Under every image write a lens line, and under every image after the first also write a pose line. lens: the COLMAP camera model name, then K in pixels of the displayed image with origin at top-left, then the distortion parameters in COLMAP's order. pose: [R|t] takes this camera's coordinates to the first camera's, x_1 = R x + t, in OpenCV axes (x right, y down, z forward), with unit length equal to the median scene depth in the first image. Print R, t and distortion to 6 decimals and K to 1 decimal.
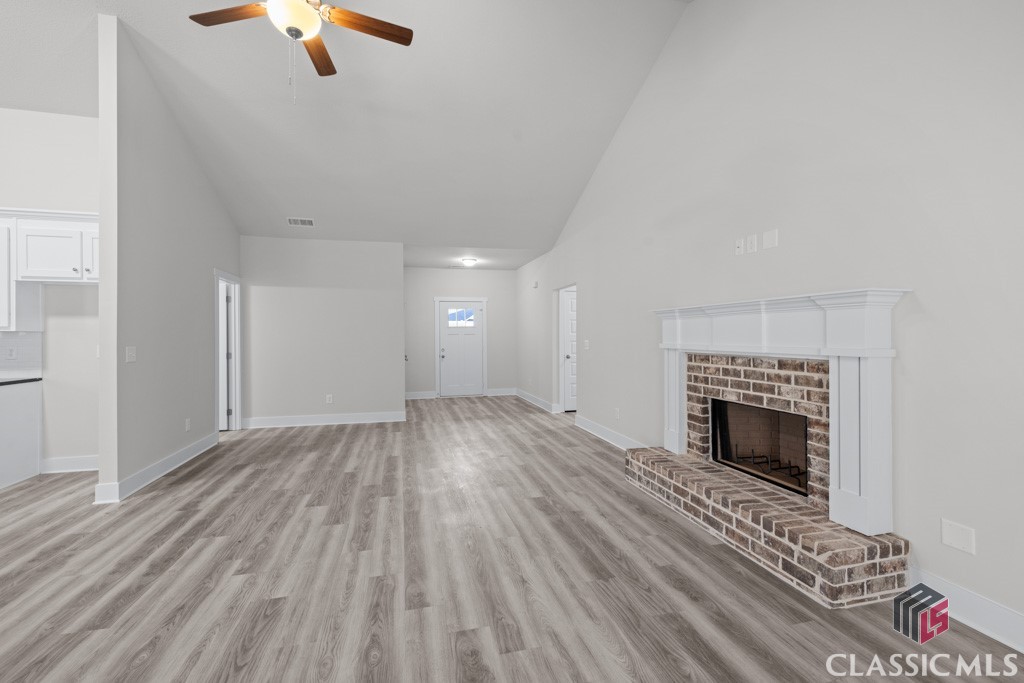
lens RADIAL K [[432.3, 0, 510.4], [0, 432.3, 338.7], [0, 0, 1]] dist [0.001209, -0.000154]
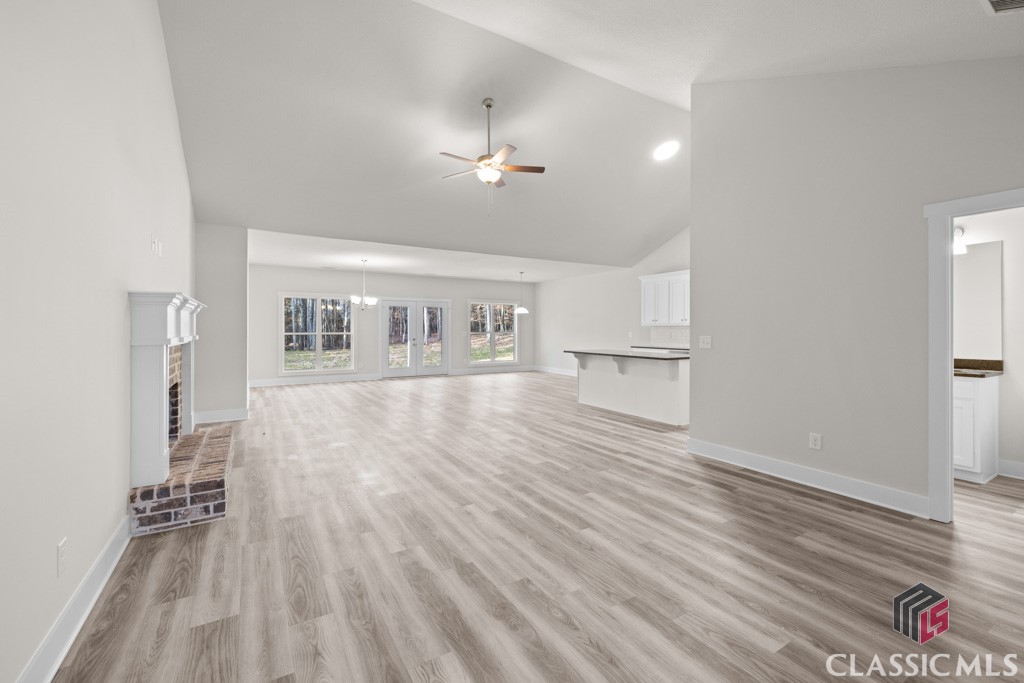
lens RADIAL K [[432.3, 0, 509.3], [0, 432.3, 329.2], [0, 0, 1]] dist [0.001209, -0.000154]
pose [[-0.956901, 0.000597, -0.290413, 0.011710], [-0.001410, 0.999977, 0.006701, -0.012853], [0.290410, 0.006822, -0.956878, 2.175086]]
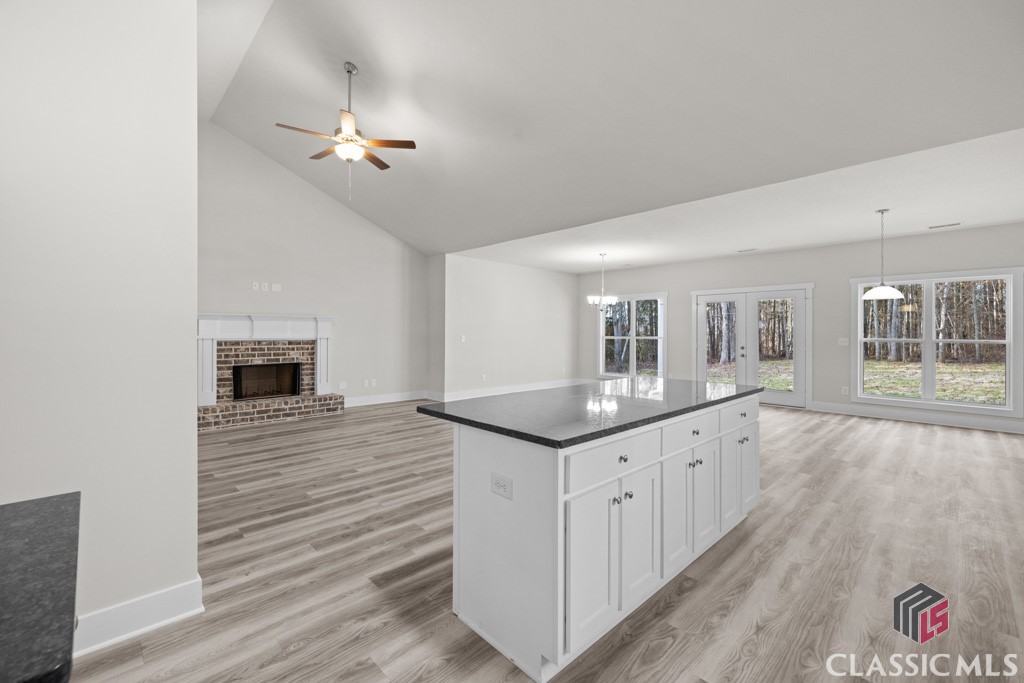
lens RADIAL K [[432.3, 0, 508.7], [0, 432.3, 331.2], [0, 0, 1]] dist [0.001209, -0.000154]
pose [[-0.493181, 0.001831, 0.869925, -1.707864], [0.001971, 0.999998, -0.000988, -0.000836], [-0.869925, 0.001227, -0.493183, 0.938560]]
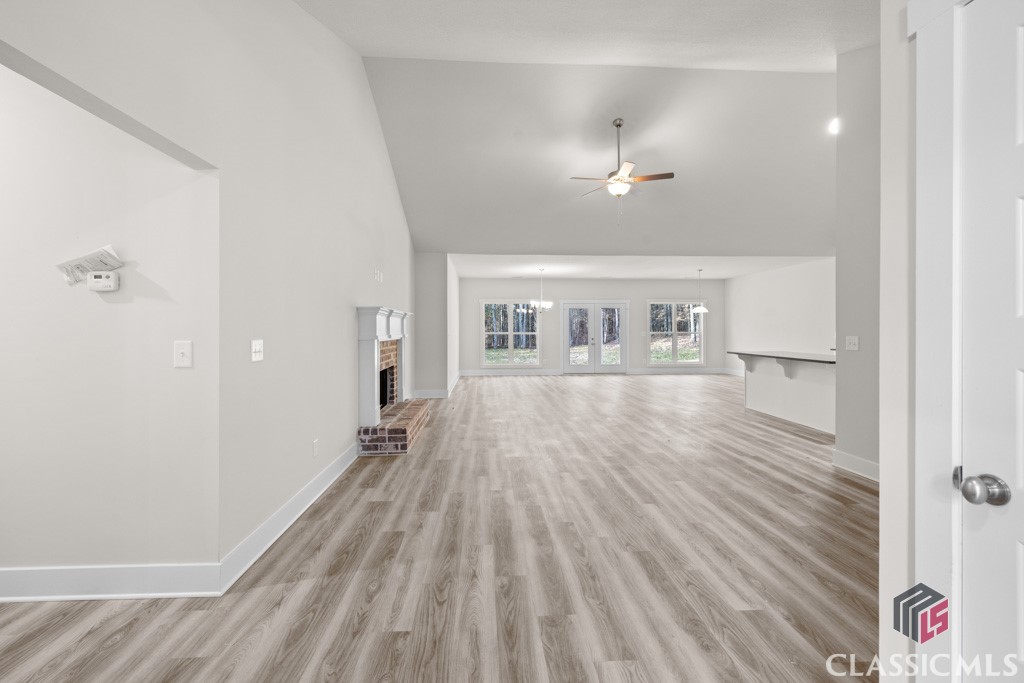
lens RADIAL K [[432.3, 0, 507.4], [0, 432.3, 331.7], [0, 0, 1]] dist [0.001209, -0.000154]
pose [[-0.982062, 0.002259, 0.188546, -0.247929], [0.004450, 0.999927, 0.011195, -0.013963], [-0.188507, 0.011833, -0.982000, 2.415630]]
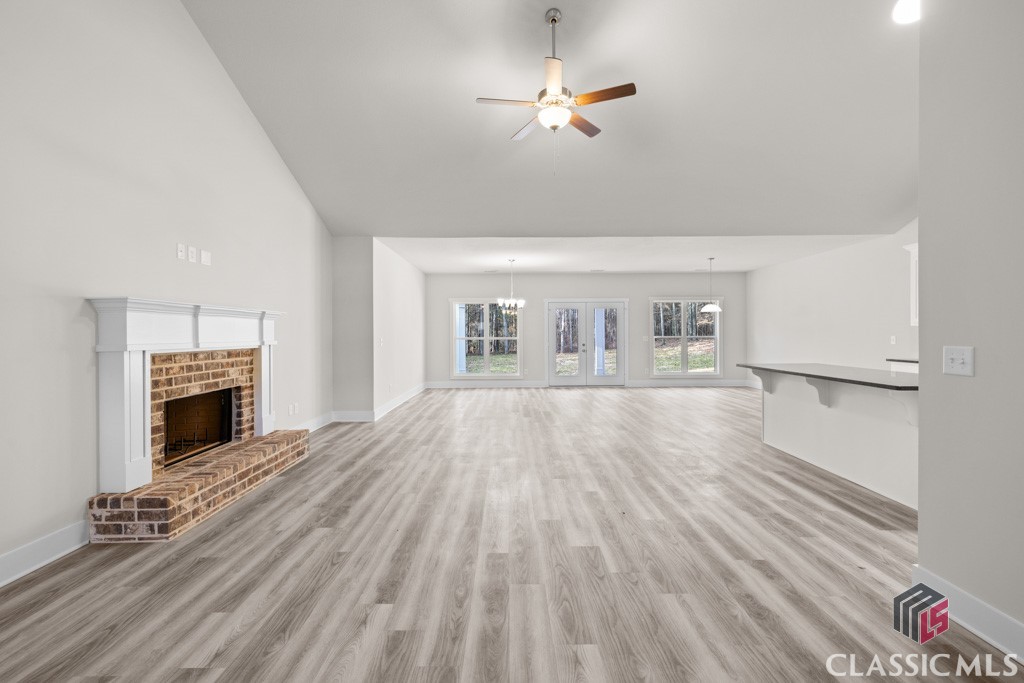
lens RADIAL K [[432.3, 0, 509.6], [0, 432.3, 337.5], [0, 0, 1]] dist [0.001209, -0.000154]
pose [[-0.969955, 0.003900, 0.243254, -0.506339], [0.007569, 0.999871, 0.014153, -0.008077], [-0.243168, 0.015569, -0.969859, 1.790116]]
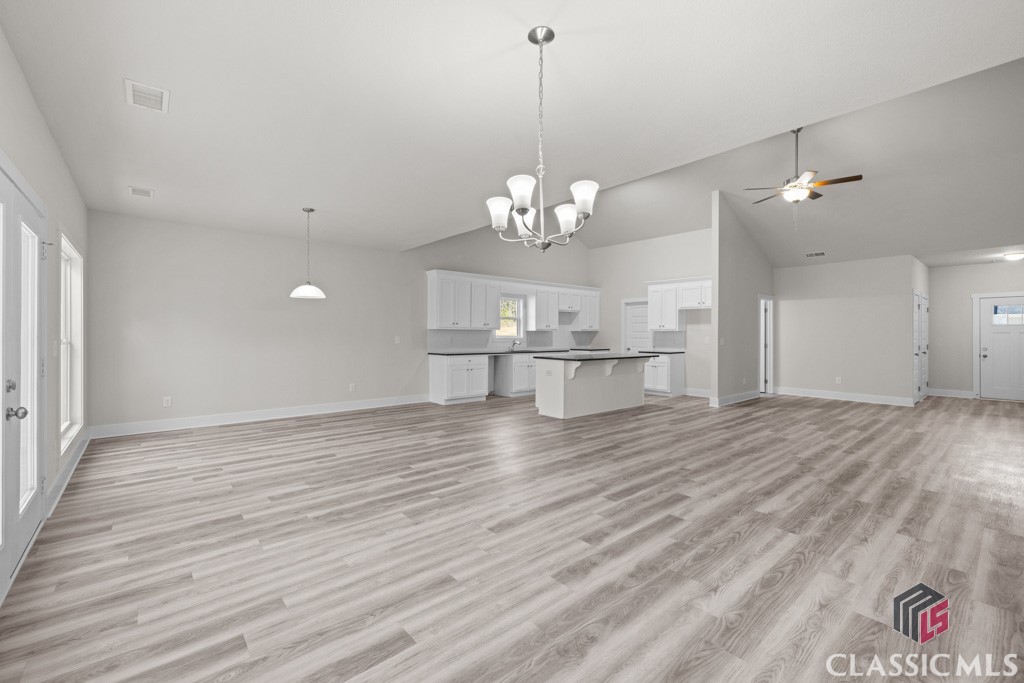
lens RADIAL K [[432.3, 0, 512.3], [0, 432.3, 332.0], [0, 0, 1]] dist [0.001209, -0.000154]
pose [[0.449375, 0.000538, -0.893343, 0.635932], [-0.010017, 0.999940, -0.004436, 0.008460], [0.893287, 0.010942, 0.449354, -0.994063]]
